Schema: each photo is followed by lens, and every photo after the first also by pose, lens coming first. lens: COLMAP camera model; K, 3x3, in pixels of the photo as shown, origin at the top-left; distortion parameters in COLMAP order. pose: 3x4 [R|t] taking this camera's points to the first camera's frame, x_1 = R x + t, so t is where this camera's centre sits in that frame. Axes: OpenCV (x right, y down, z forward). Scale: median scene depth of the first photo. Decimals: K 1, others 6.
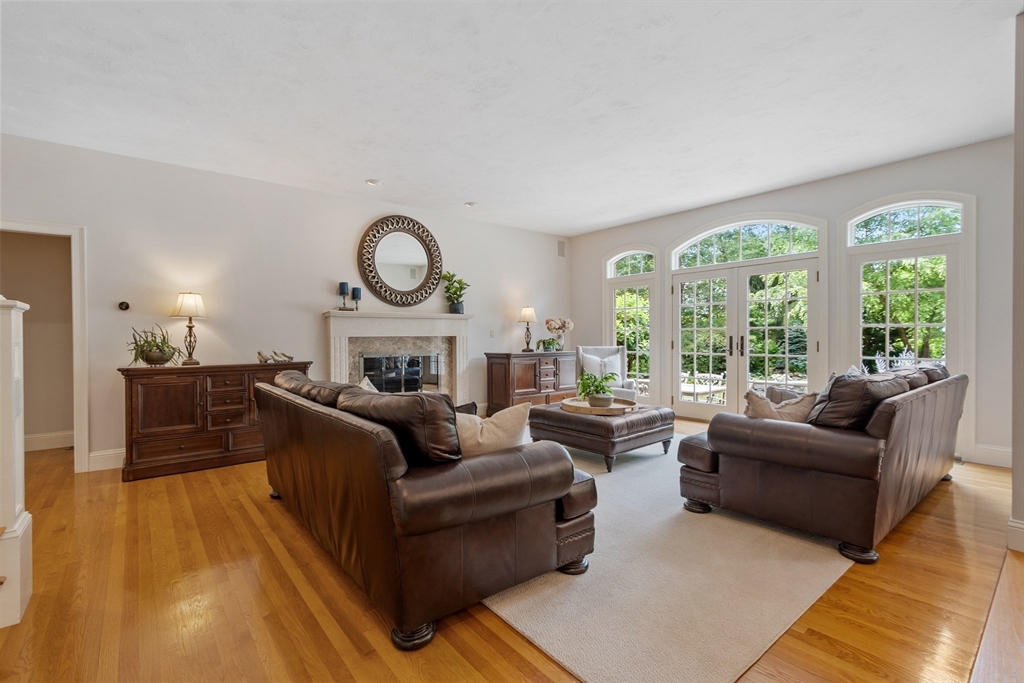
lens RADIAL K [[459.0, 0, 508.8], [0, 459.0, 343.7], [0, 0, 1]] dist [0.003350, 0.000167]
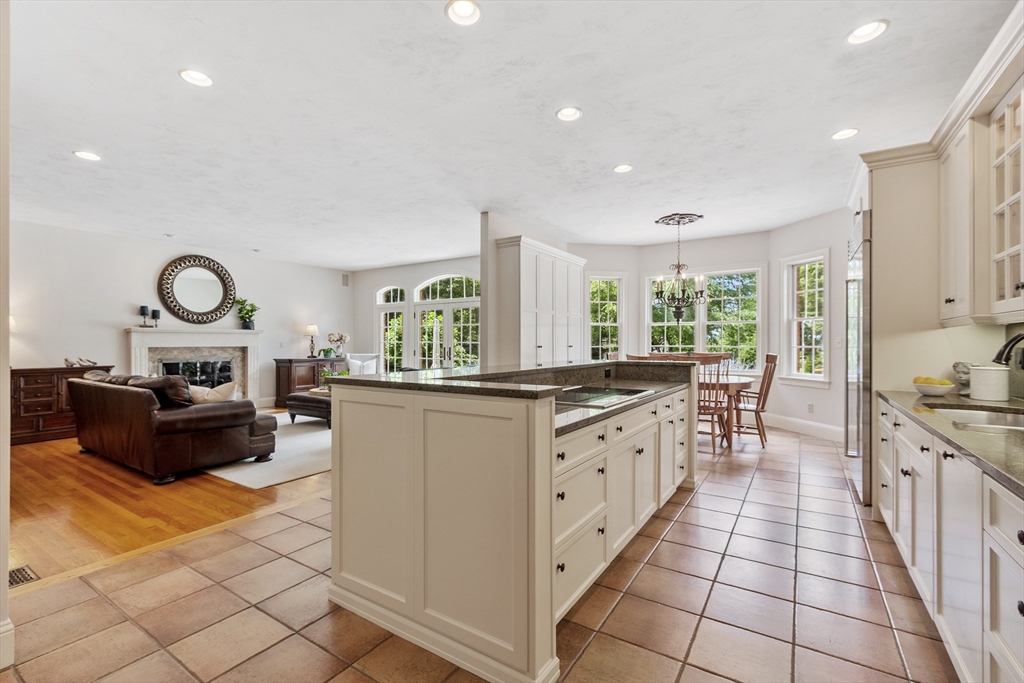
lens RADIAL K [[459.0, 0, 516.5], [0, 459.0, 347.4], [0, 0, 1]] dist [0.003350, 0.000167]
pose [[0.952764, 0.002519, 0.303701, 0.241136], [-0.000627, 0.999980, -0.006326, -0.005883], [-0.303710, 0.005837, 0.952747, -0.543803]]
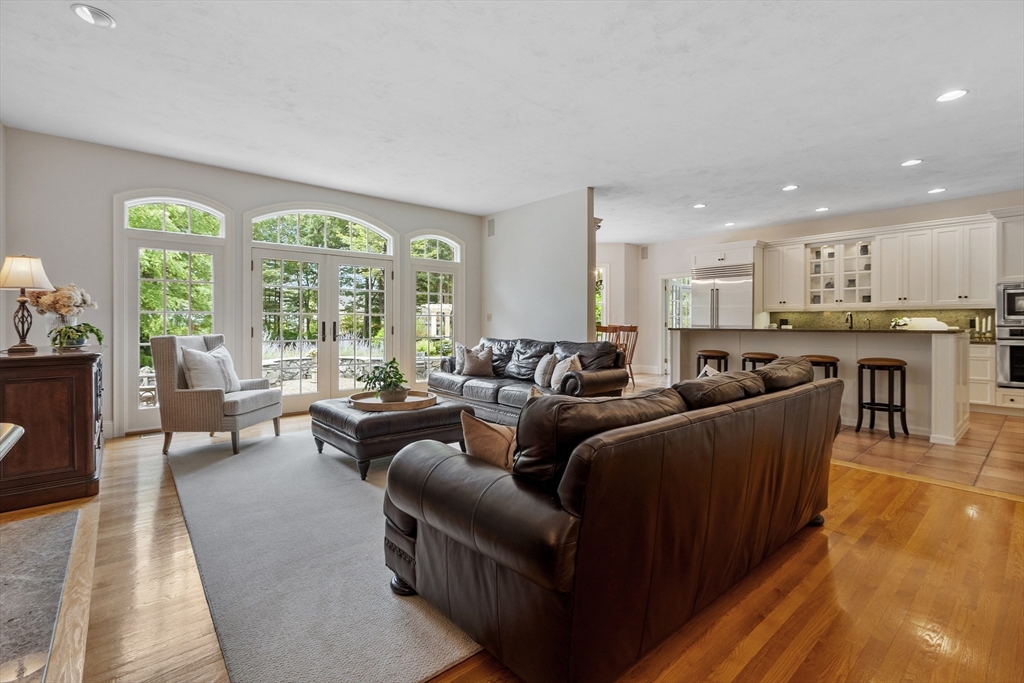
lens RADIAL K [[459.0, 0, 511.9], [0, 459.0, 324.3], [0, 0, 1]] dist [0.003350, 0.000167]
pose [[-0.021423, 0.001725, 0.999769, -0.543546], [0.015081, 0.999885, -0.001402, -0.003539], [-0.999657, 0.015048, -0.021447, 0.636506]]
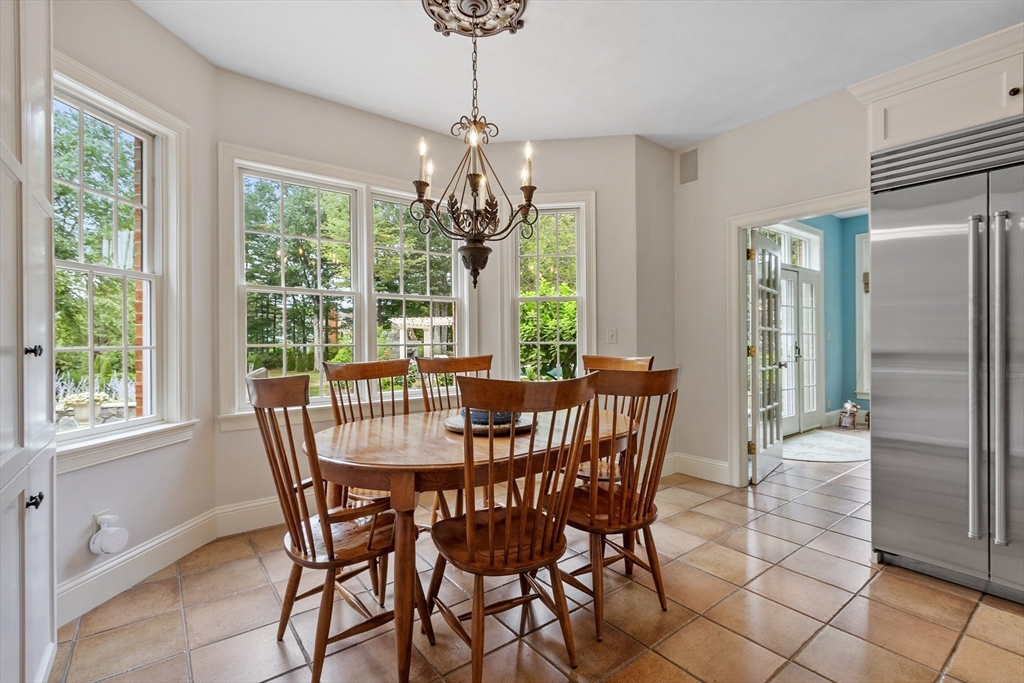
lens RADIAL K [[459.0, 0, 505.7], [0, 459.0, 334.9], [0, 0, 1]] dist [0.003350, 0.000167]
pose [[0.051995, 0.011213, 0.998584, 0.539582], [0.020430, 0.999716, -0.012290, -0.018841], [-0.998438, 0.021040, 0.051752, 0.319196]]
